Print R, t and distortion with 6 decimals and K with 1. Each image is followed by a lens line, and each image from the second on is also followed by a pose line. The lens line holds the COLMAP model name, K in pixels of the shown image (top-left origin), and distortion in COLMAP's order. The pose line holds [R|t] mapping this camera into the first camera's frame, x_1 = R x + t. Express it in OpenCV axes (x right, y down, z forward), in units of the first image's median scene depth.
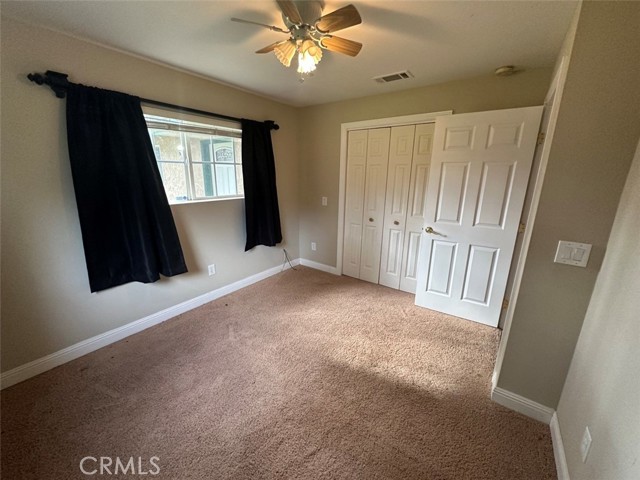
lens RADIAL K [[255.4, 0, 320.0], [0, 255.4, 240.0], [0, 0, 1]] dist [-0.001403, 0.000227]
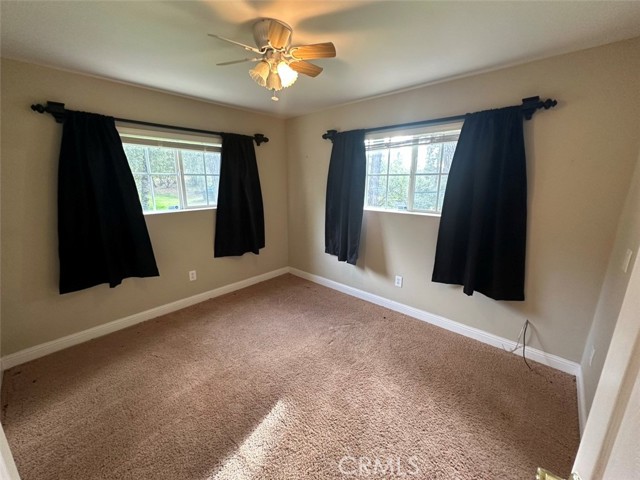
lens RADIAL K [[255.4, 0, 320.0], [0, 255.4, 240.0], [0, 0, 1]] dist [-0.001403, 0.000227]
pose [[-0.103299, 0.216477, -0.970807, 0.563887], [-0.258693, 0.936593, 0.236374, -0.198863], [0.960420, 0.275558, -0.040748, 0.736054]]
